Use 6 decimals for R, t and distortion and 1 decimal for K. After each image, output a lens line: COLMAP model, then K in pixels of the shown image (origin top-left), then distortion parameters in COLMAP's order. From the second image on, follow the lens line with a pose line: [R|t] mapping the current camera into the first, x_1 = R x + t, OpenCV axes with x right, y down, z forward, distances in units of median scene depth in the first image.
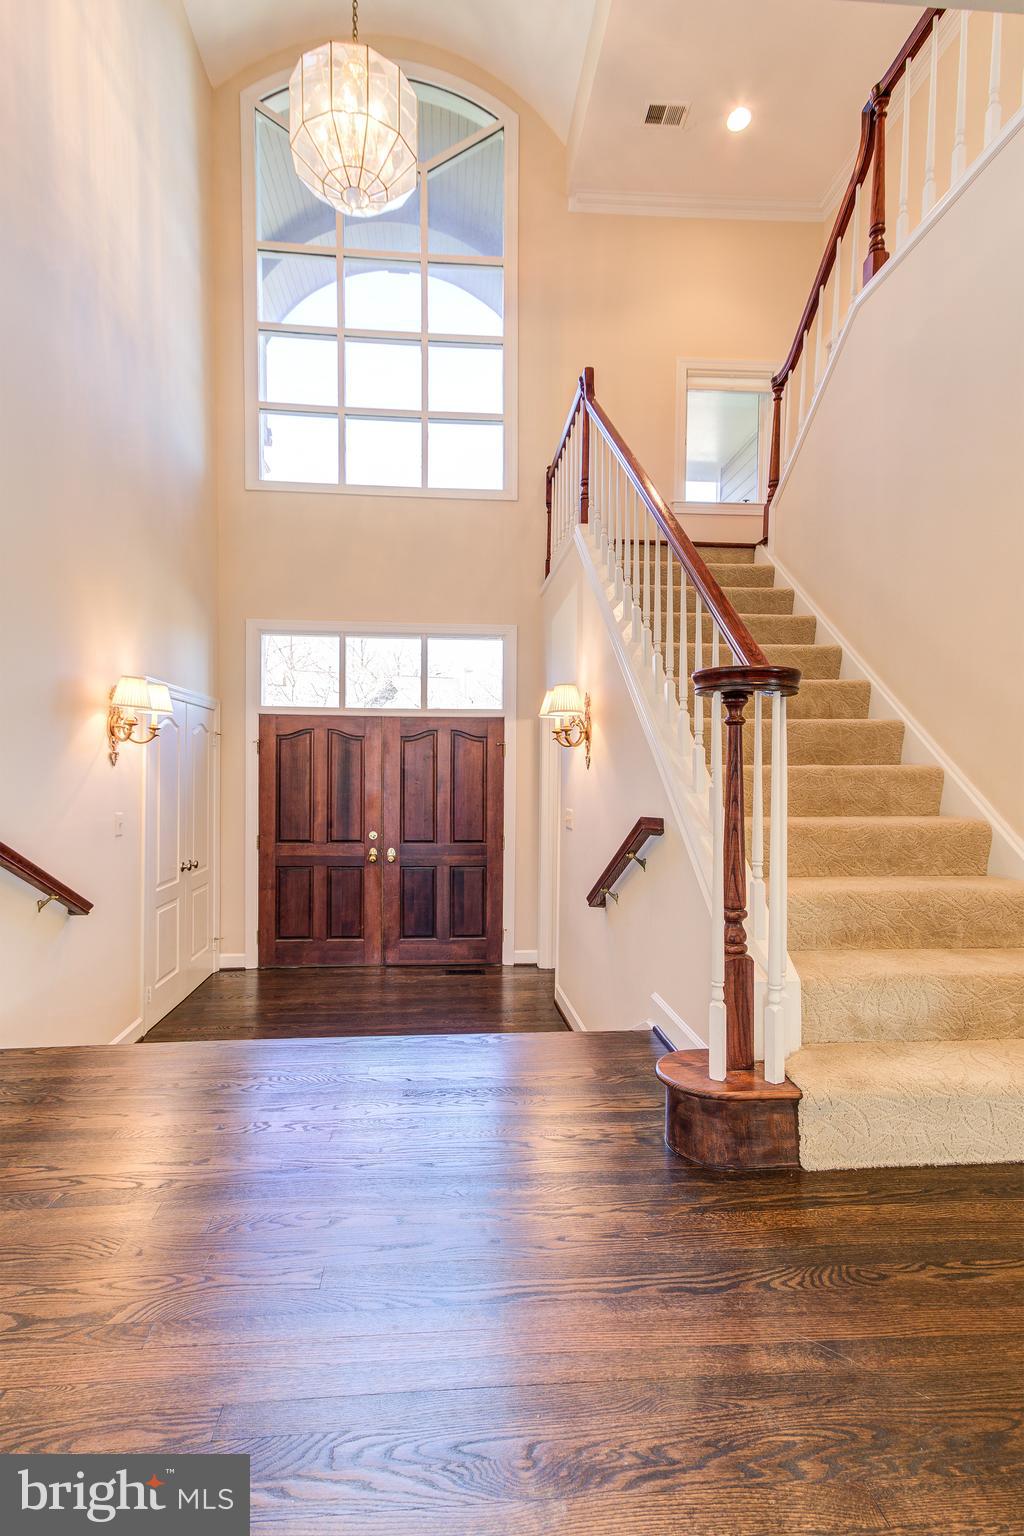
lens RADIAL K [[734.1, 0, 508.3], [0, 734.1, 781.5], [0, 0, 1]] dist [0.023010, 0.001585]
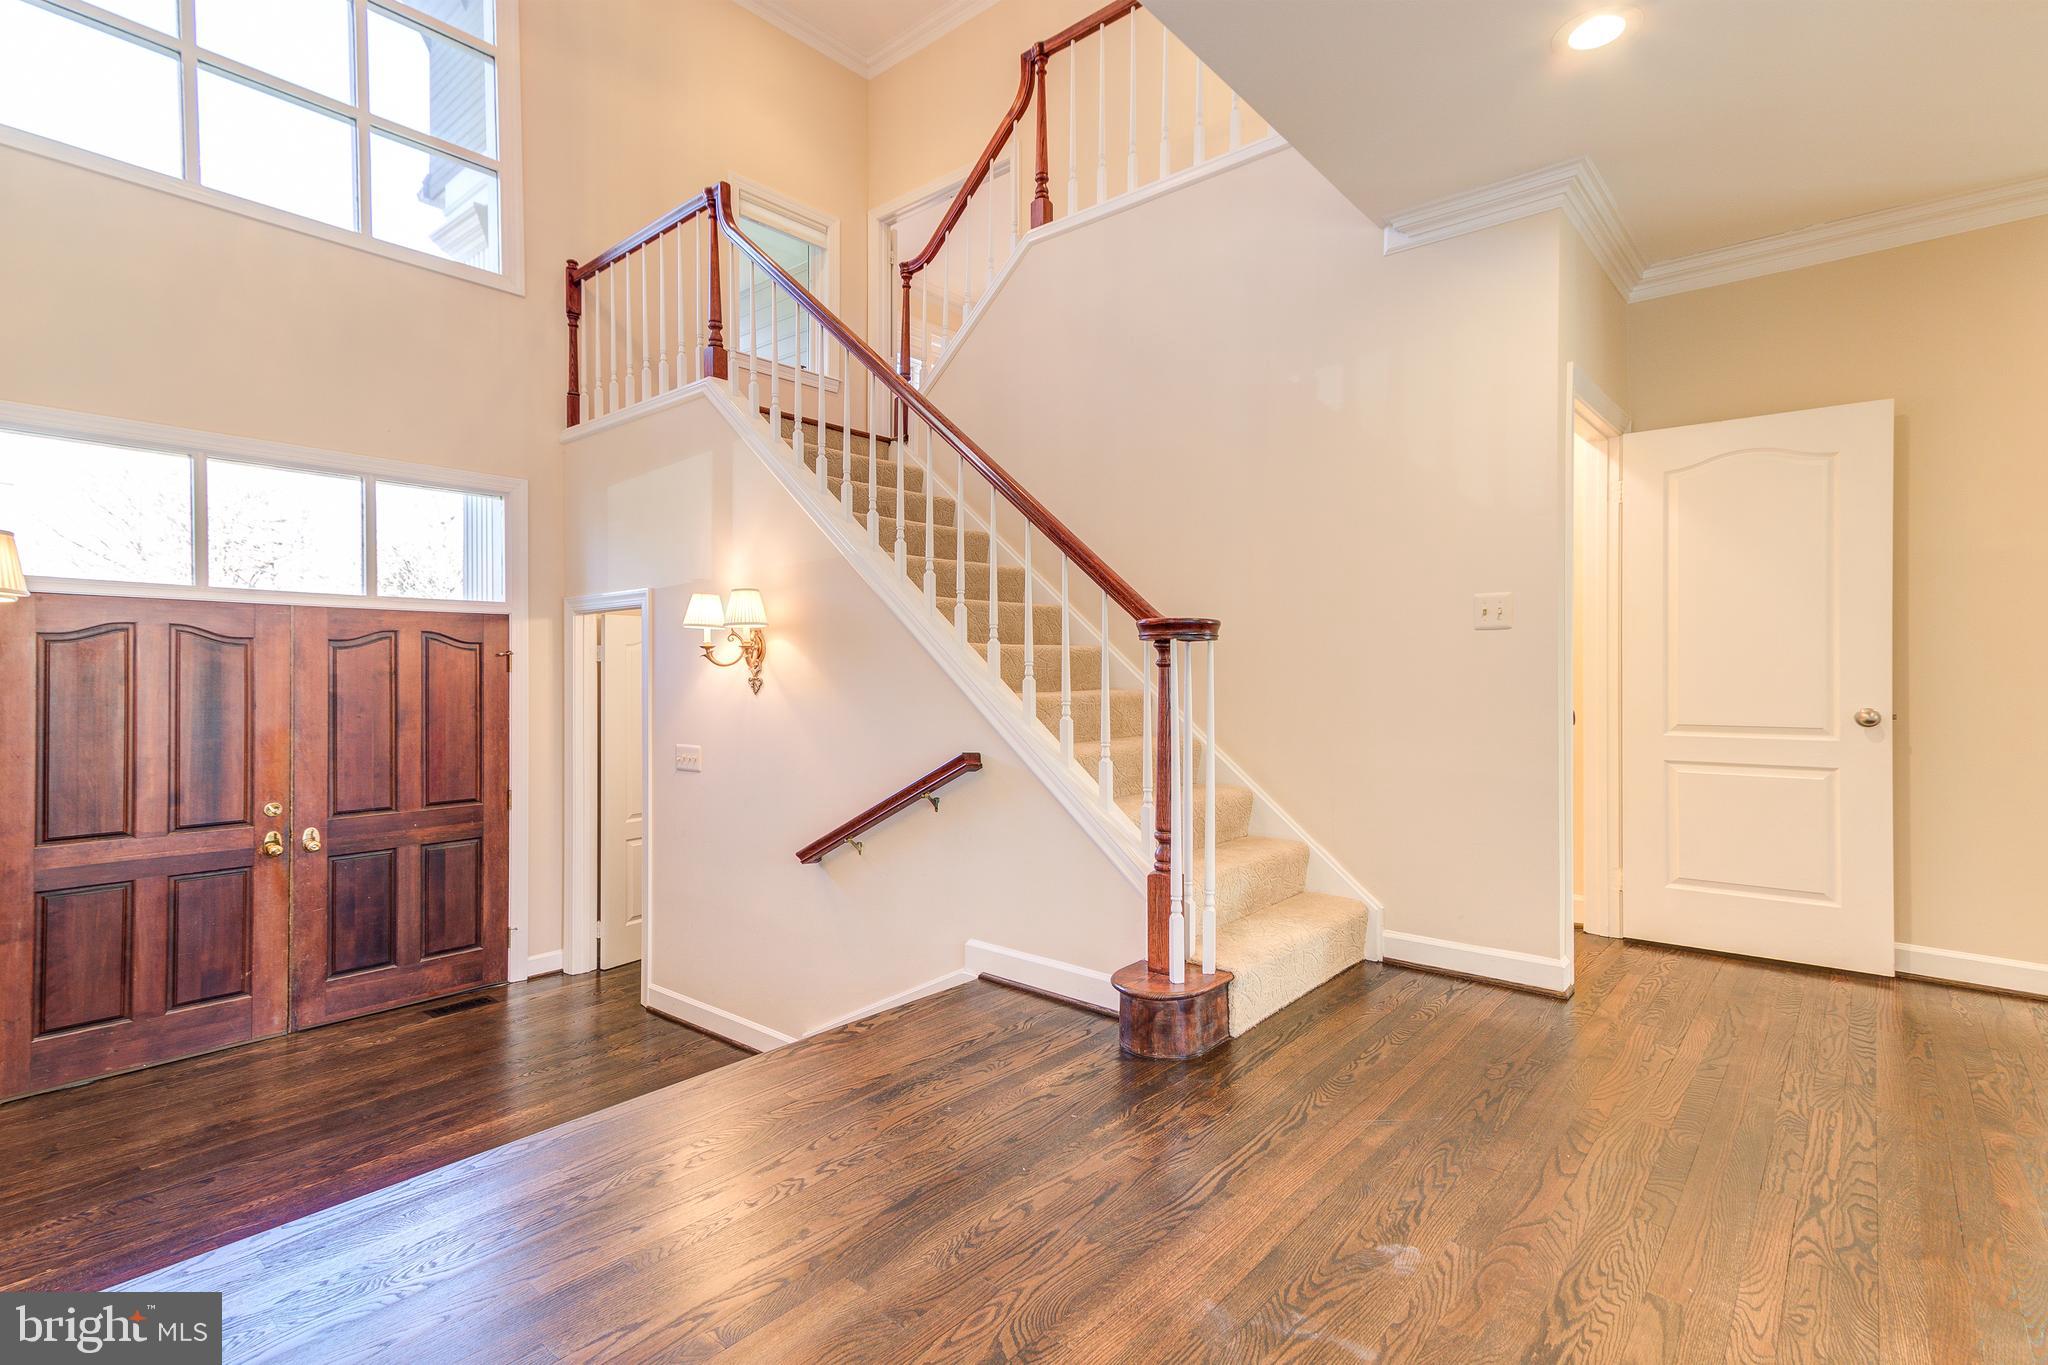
lens RADIAL K [[978.8, 0, 1026.1], [0, 978.8, 669.3], [0, 0, 1]] dist [0.023010, 0.001585]
pose [[0.707985, -0.005162, 0.706209, -0.314688], [0.013606, 0.999887, -0.006333, -0.024112], [-0.706097, 0.014092, 0.707975, 0.028828]]
